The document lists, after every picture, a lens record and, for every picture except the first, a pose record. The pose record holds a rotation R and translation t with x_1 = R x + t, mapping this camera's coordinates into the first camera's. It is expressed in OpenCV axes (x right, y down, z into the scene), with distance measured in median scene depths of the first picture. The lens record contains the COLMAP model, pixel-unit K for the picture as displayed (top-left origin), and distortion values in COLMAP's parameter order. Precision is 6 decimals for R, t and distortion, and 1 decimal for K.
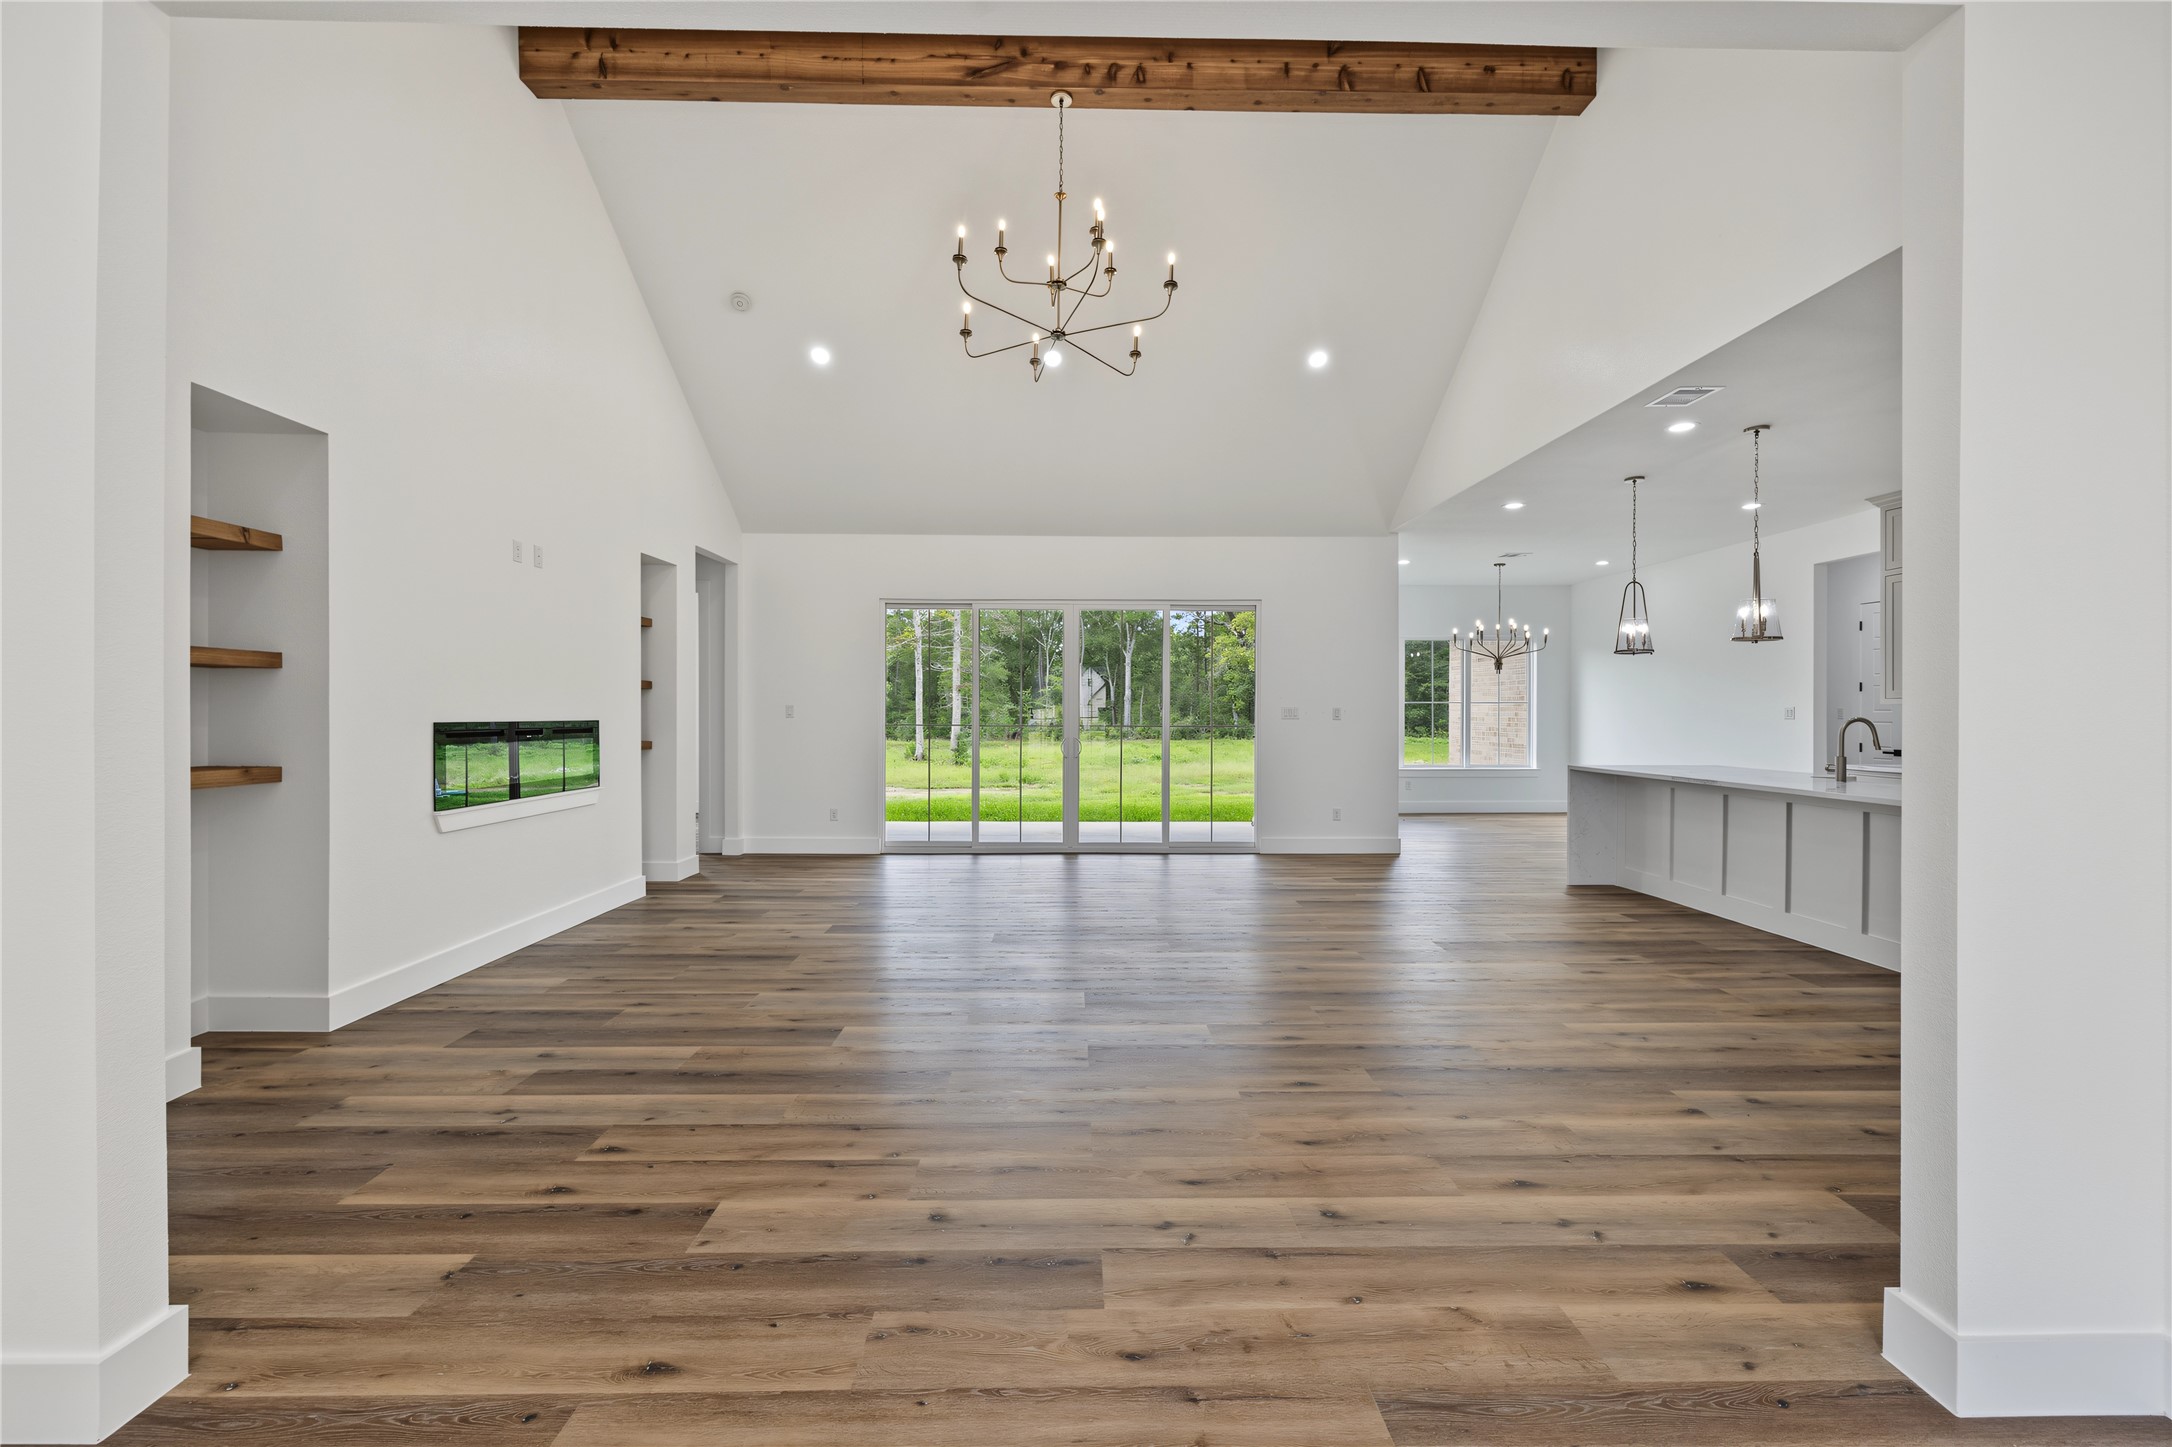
lens RADIAL K [[885.3, 0, 1090.8], [0, 885.3, 717.0], [0, 0, 1]] dist [-0.001869, -0.000186]
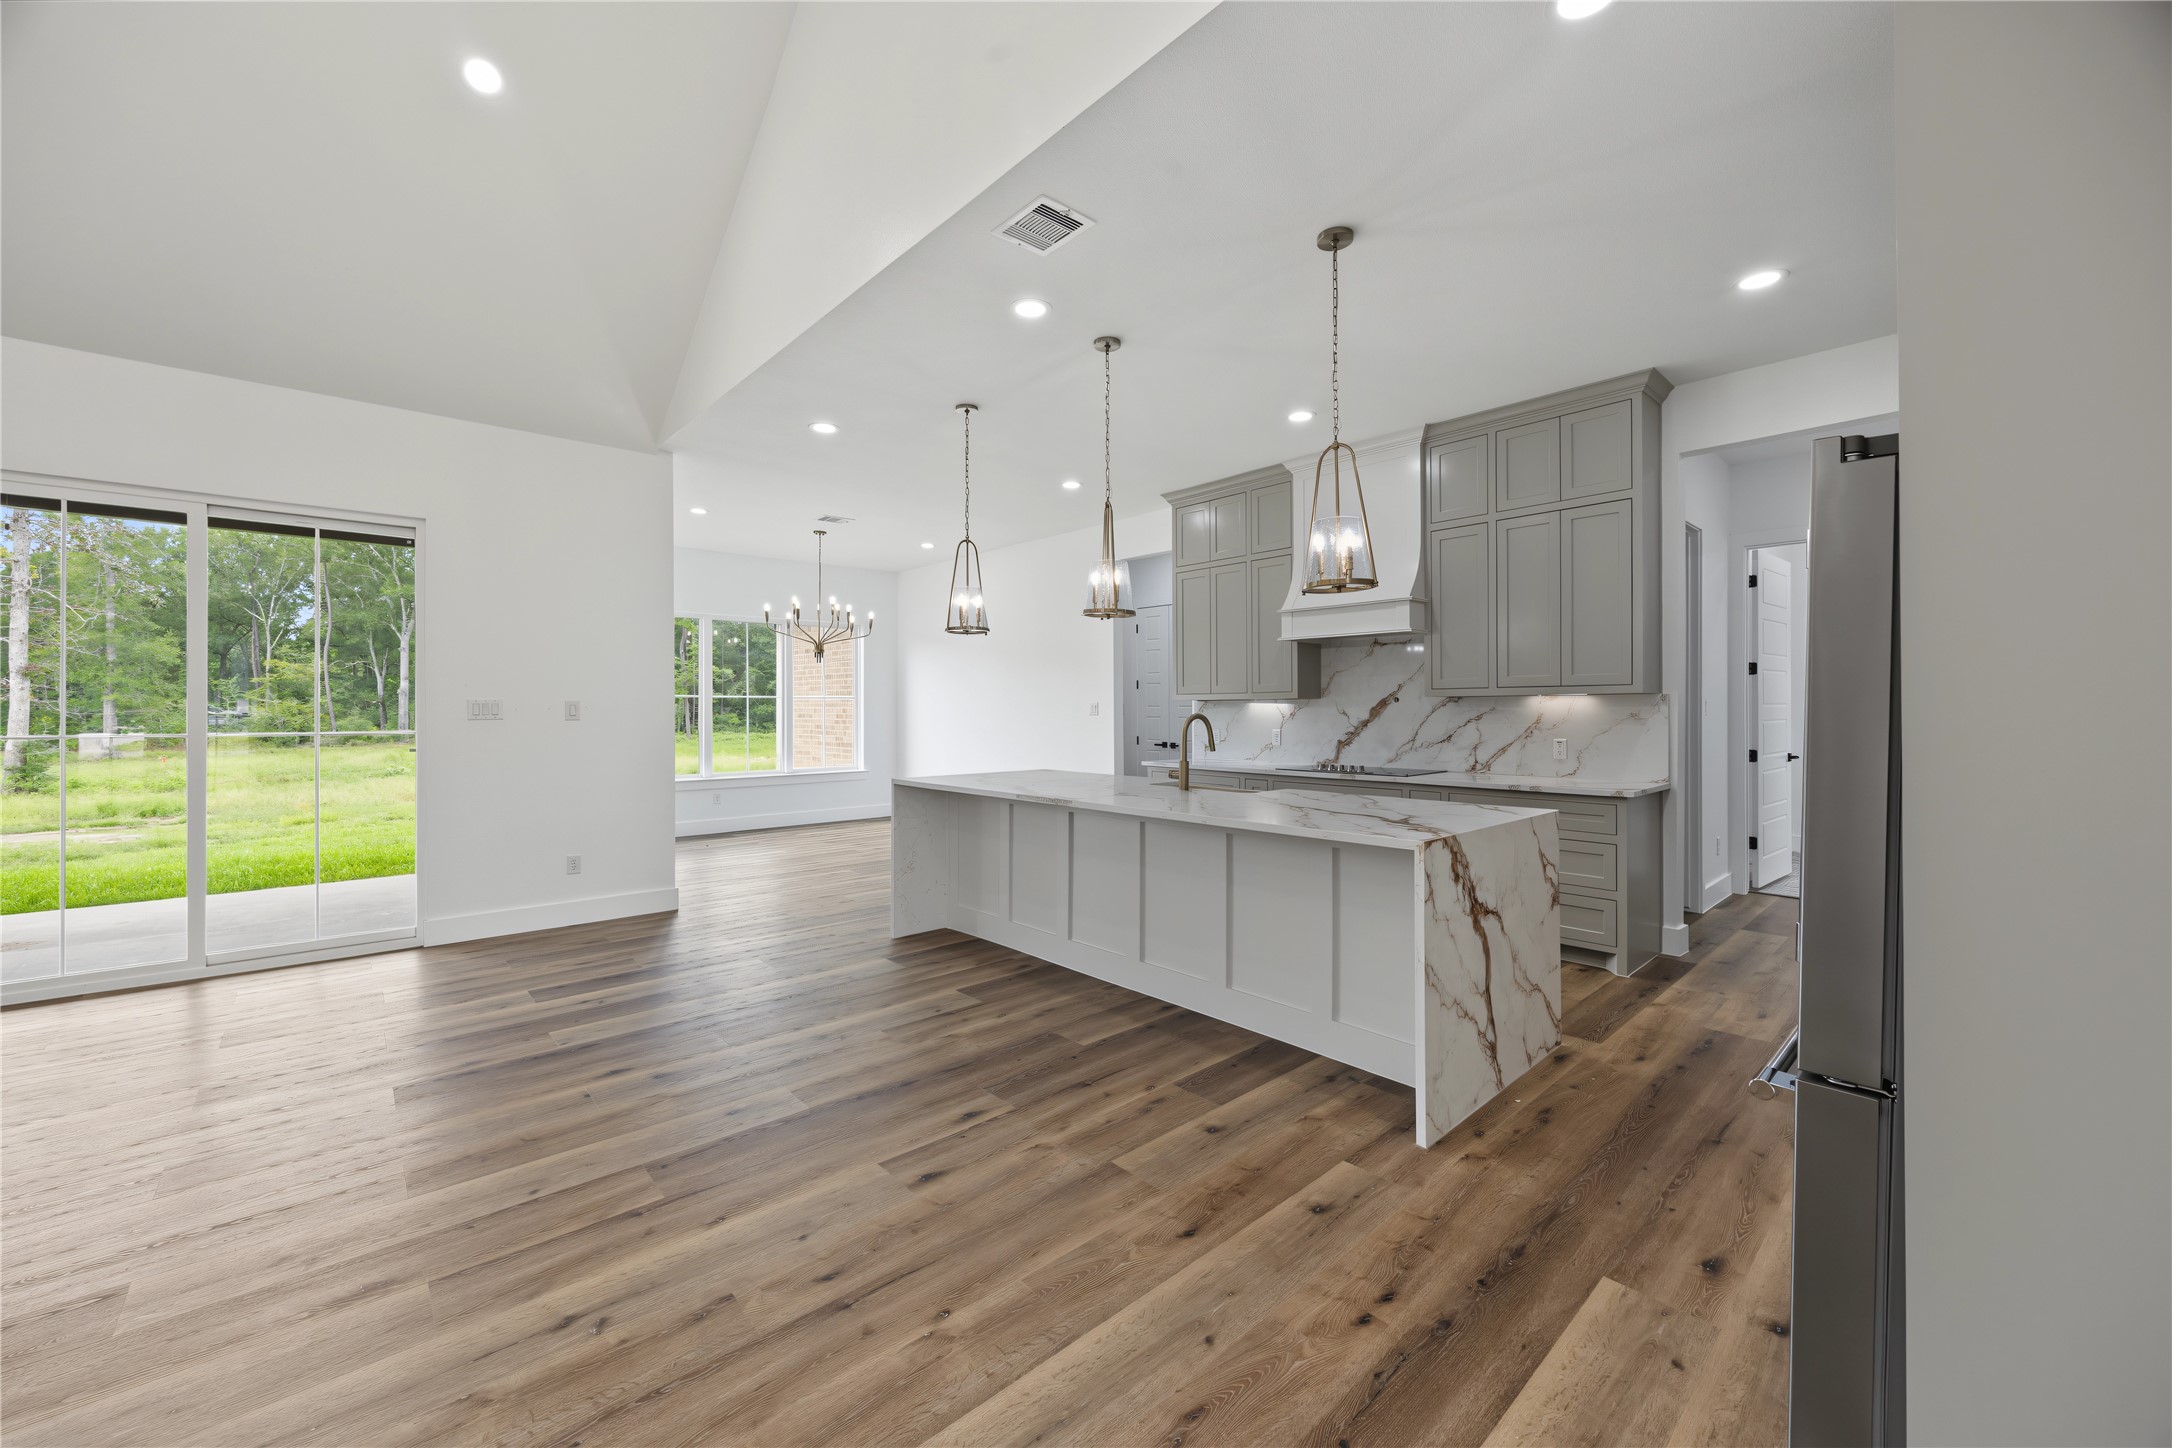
lens RADIAL K [[838.7, 0, 1086.0], [0, 838.7, 710.9], [0, 0, 1]] dist [-0.005566, -0.000038]
pose [[0.754869, -0.003654, 0.655866, 0.253833], [0.004996, 0.999988, -0.000178, -0.002600], [-0.655857, 0.003411, 0.754878, 0.456305]]
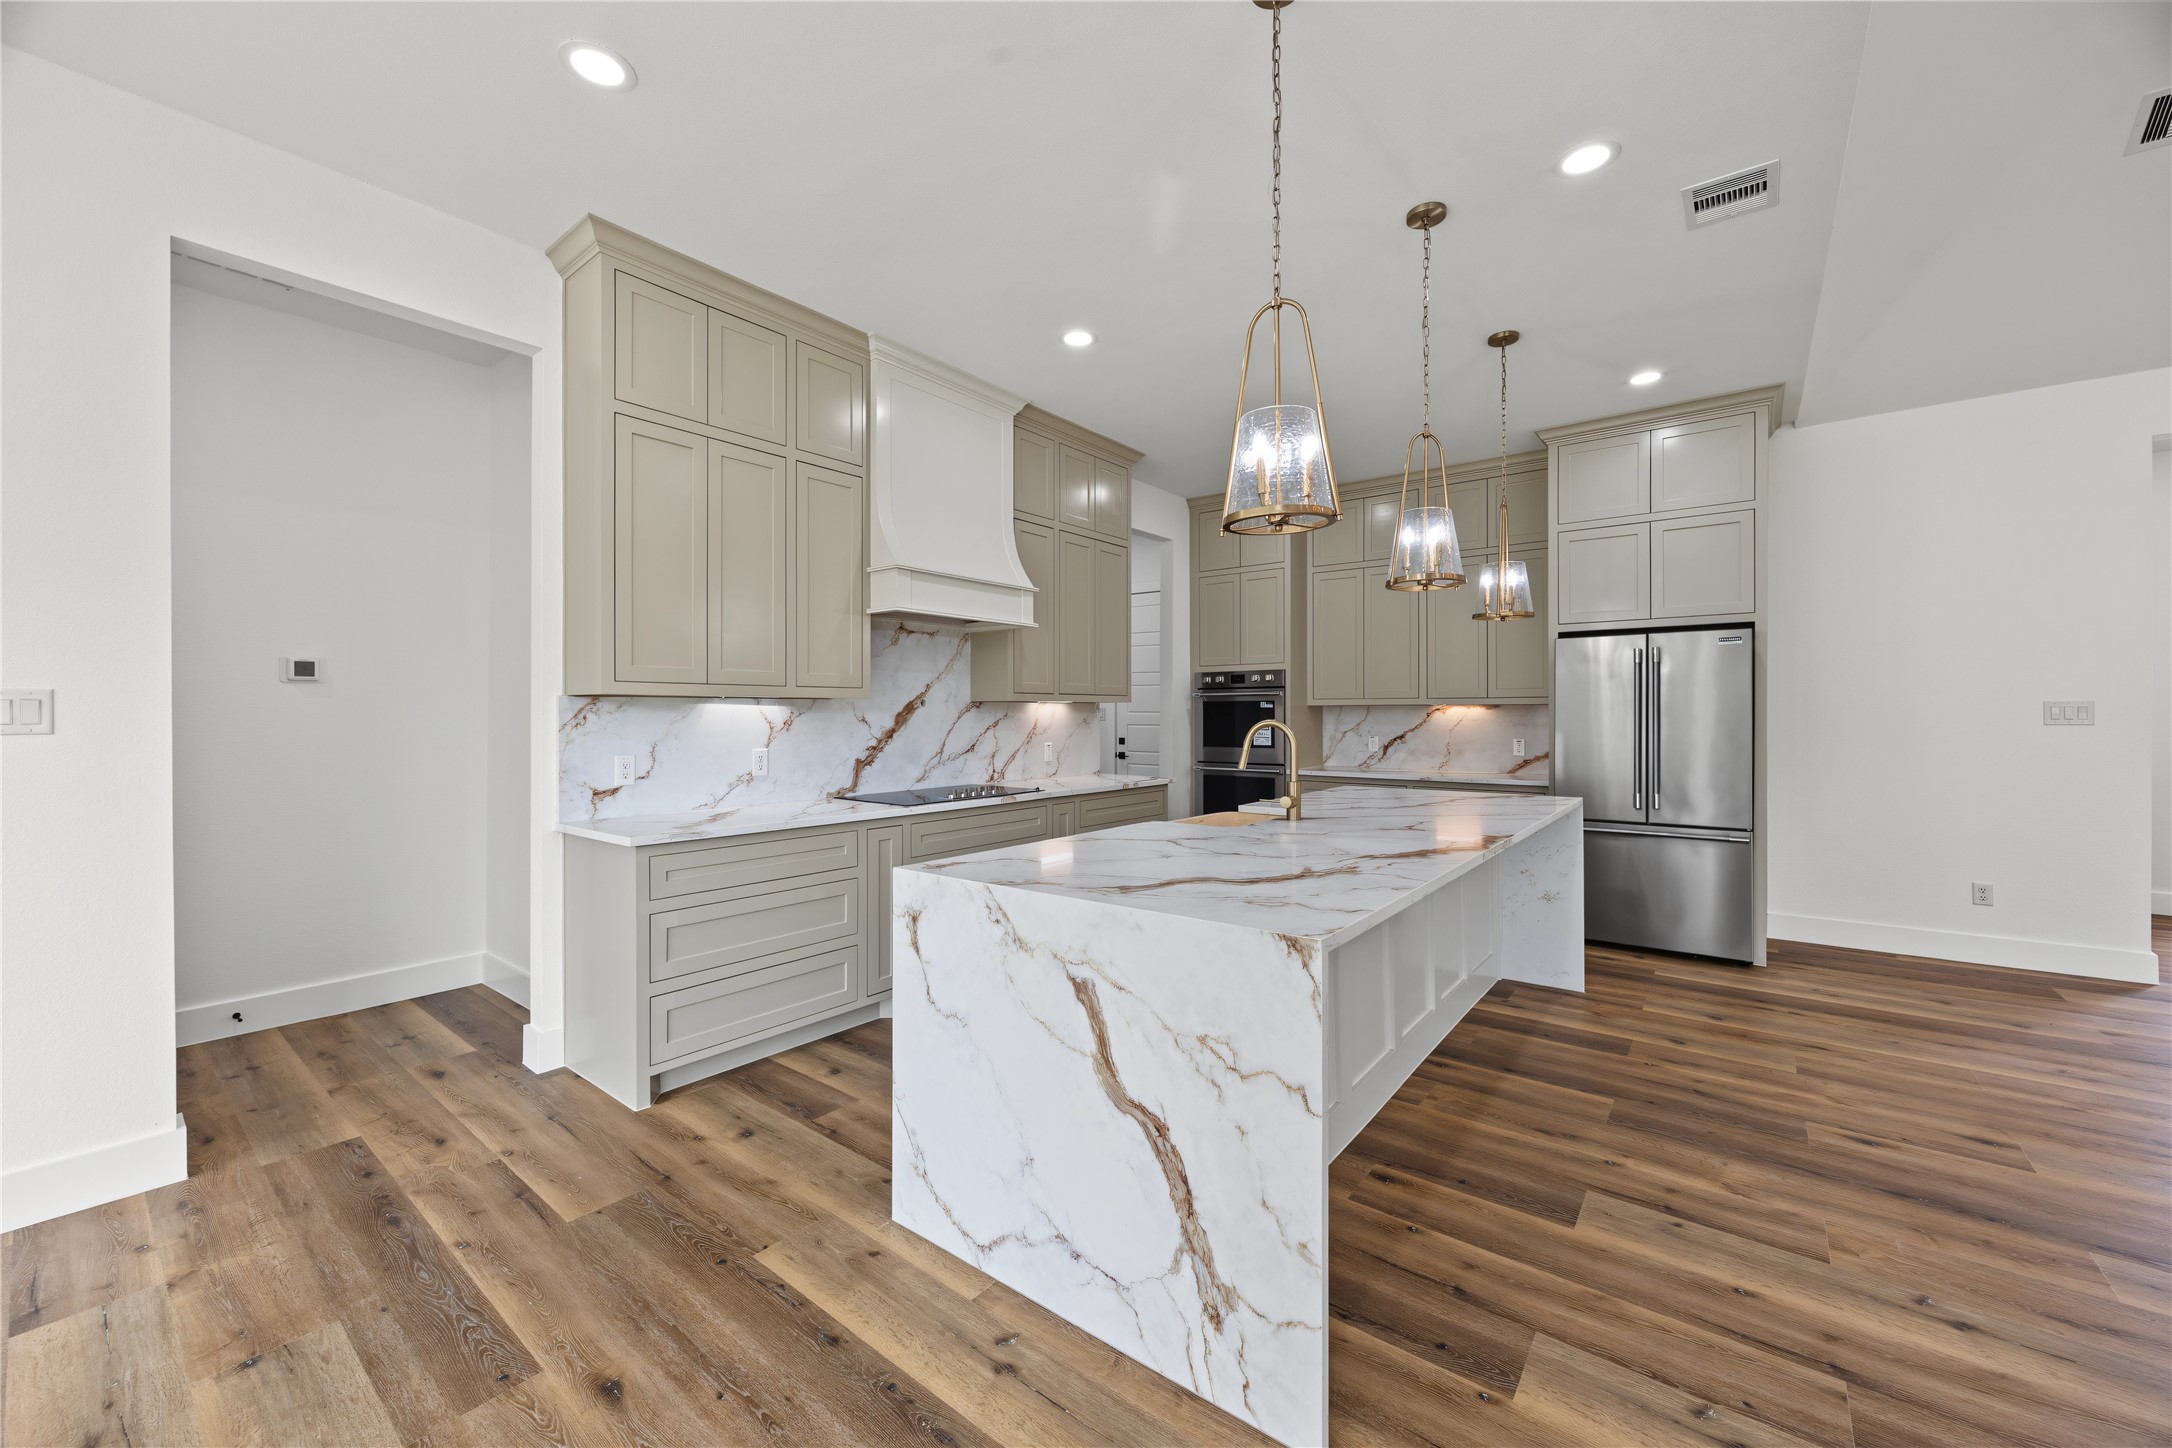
lens RADIAL K [[830.7, 0, 1087.1], [0, 830.7, 717.6], [0, 0, 1]] dist [-0.001415, -0.000128]
pose [[-0.770564, -0.004091, 0.637350, 0.577104], [0.000587, 0.999974, 0.007128, -0.006488], [-0.637363, 0.005867, -0.770541, 1.546371]]
